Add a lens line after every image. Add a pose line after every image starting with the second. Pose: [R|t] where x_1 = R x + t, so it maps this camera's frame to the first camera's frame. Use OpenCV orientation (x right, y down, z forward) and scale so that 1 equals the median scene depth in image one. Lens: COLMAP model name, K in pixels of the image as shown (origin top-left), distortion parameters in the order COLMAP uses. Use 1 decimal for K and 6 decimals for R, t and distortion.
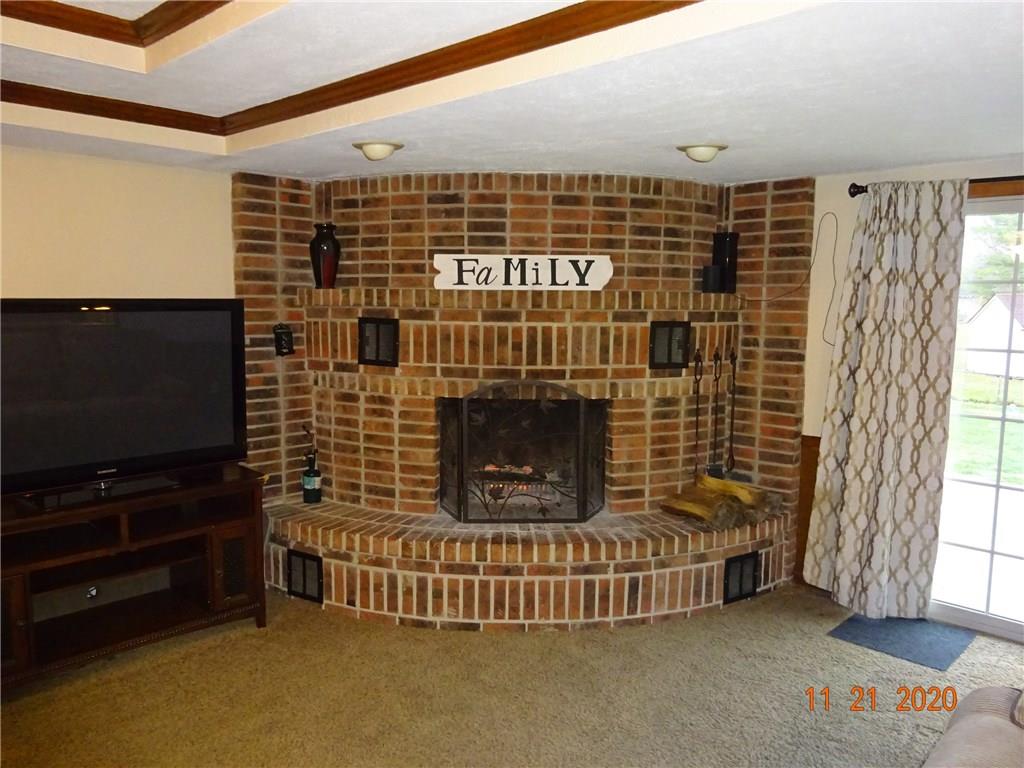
lens RADIAL K [[759.6, 0, 510.0], [0, 759.6, 386.3], [0, 0, 1]] dist [0.003138, -0.008000]
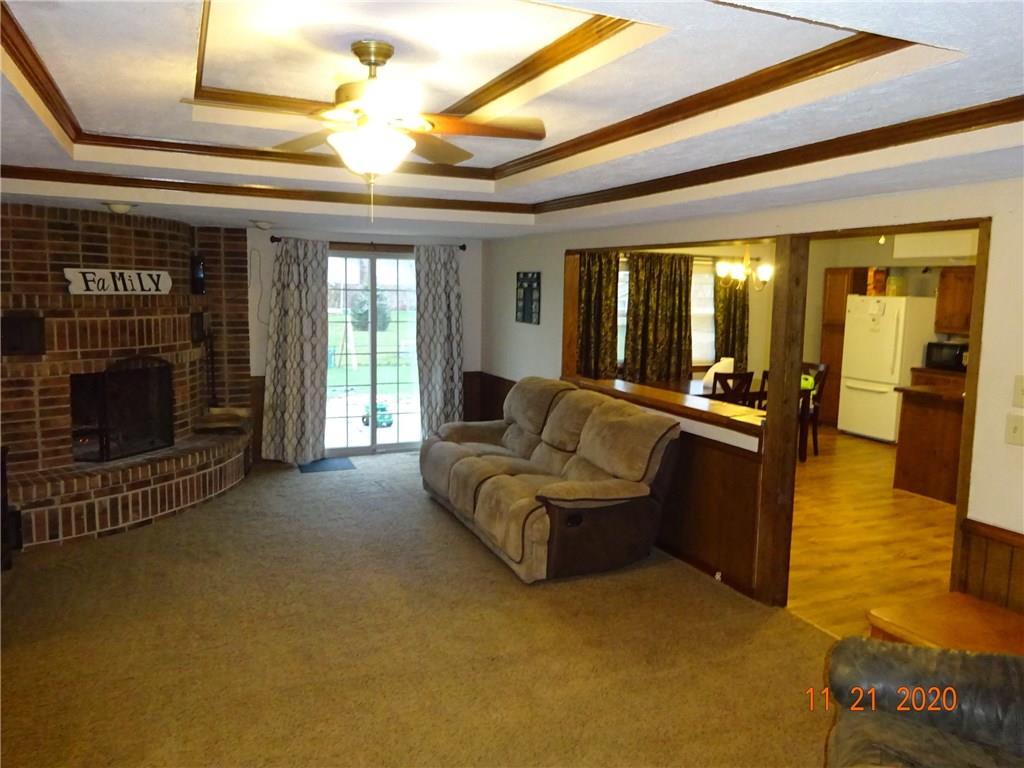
lens RADIAL K [[759.6, 0, 508.5], [0, 759.6, 380.9], [0, 0, 1]] dist [0.003138, -0.008000]
pose [[0.384799, -0.111918, 0.916190, -1.042860], [0.089466, 0.992470, 0.083660, -0.018253], [-0.918654, 0.049776, 0.391915, -0.232041]]
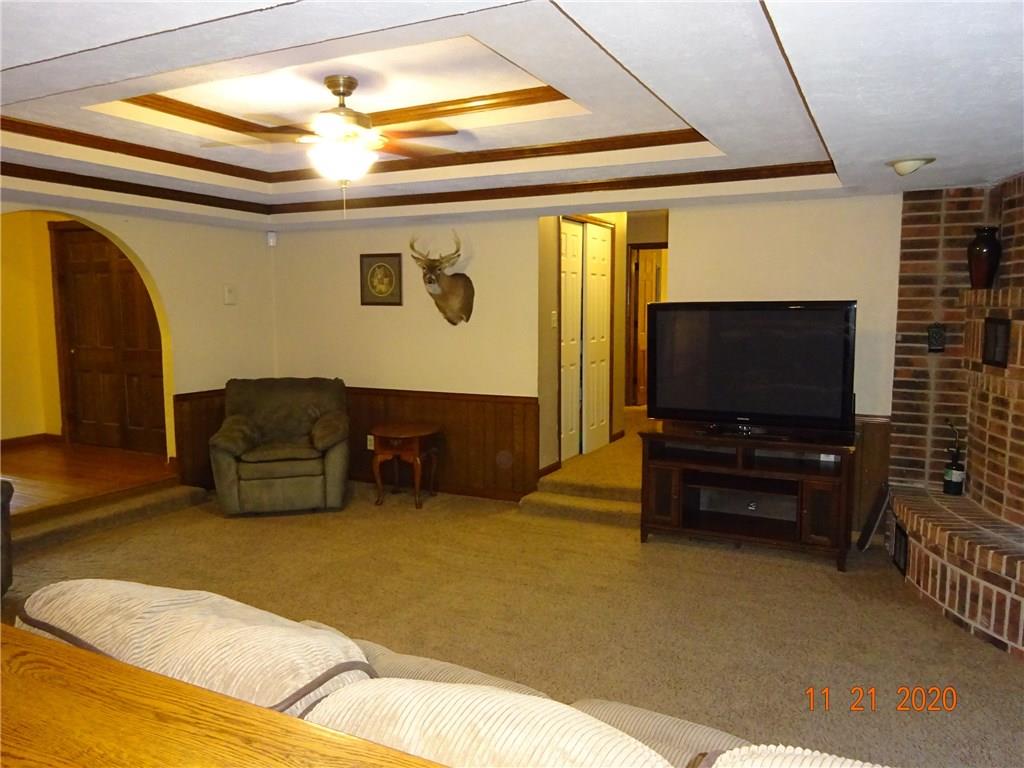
lens RADIAL K [[759.6, 0, 510.3], [0, 759.6, 385.4], [0, 0, 1]] dist [0.003138, -0.008000]
pose [[0.293740, 0.093029, -0.951348, 0.599514], [-0.103997, 0.992455, 0.064938, -0.000874], [0.950211, 0.079863, 0.301199, 0.103202]]
